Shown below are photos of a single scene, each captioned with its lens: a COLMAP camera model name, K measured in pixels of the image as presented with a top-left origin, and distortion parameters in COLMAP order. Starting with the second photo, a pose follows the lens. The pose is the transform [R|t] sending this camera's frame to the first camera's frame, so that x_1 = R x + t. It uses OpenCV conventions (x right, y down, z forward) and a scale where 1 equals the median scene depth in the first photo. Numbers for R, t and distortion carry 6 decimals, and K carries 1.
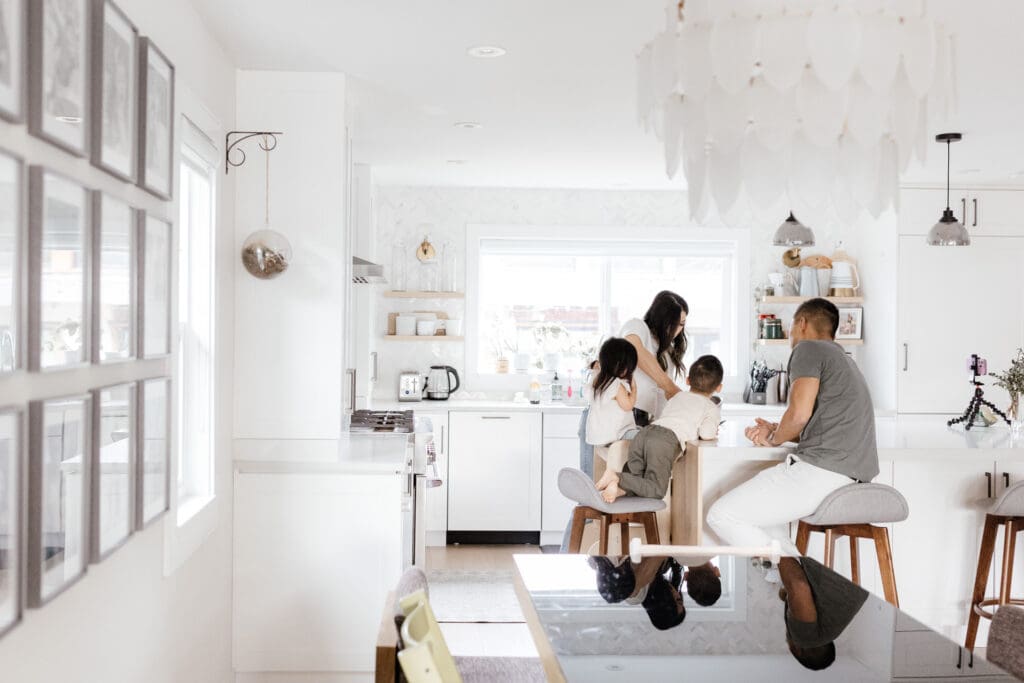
lens RADIAL K [[1034.2, 0, 512.0], [0, 1034.2, 341.5], [0, 0, 1]] dist [-0.002777, 0.000968]
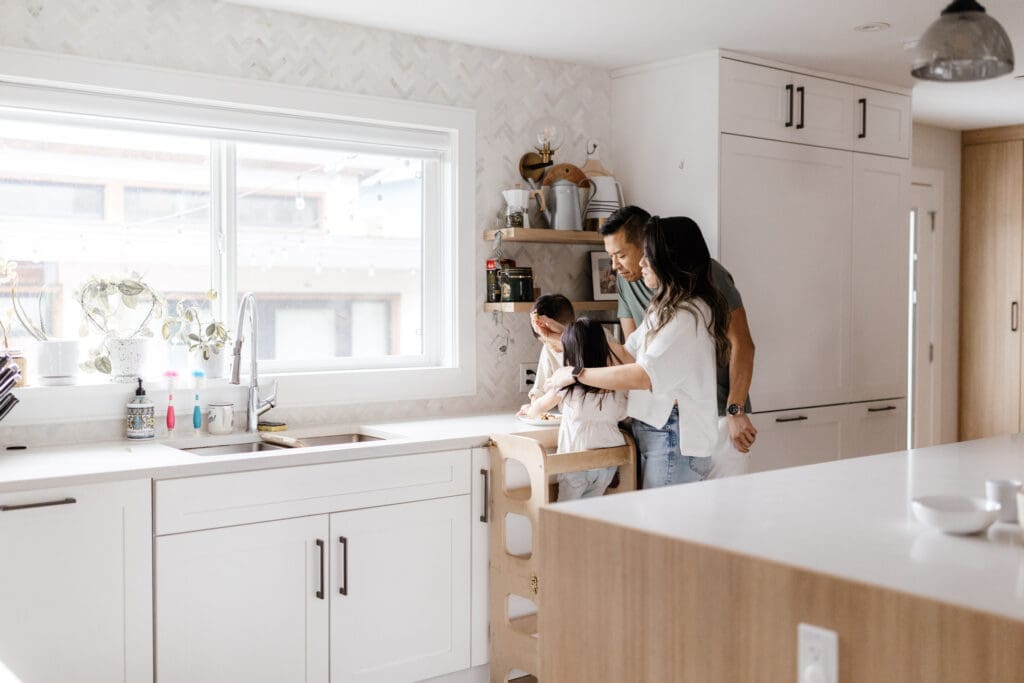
lens RADIAL K [[1034.2, 0, 512.0], [0, 1034.2, 341.5], [0, 0, 1]] dist [-0.002777, 0.000968]
pose [[0.815918, -0.034855, 0.577116, -0.088966], [0.018367, 0.999240, 0.034382, -0.000226], [-0.577876, -0.017453, 0.815938, 0.520330]]
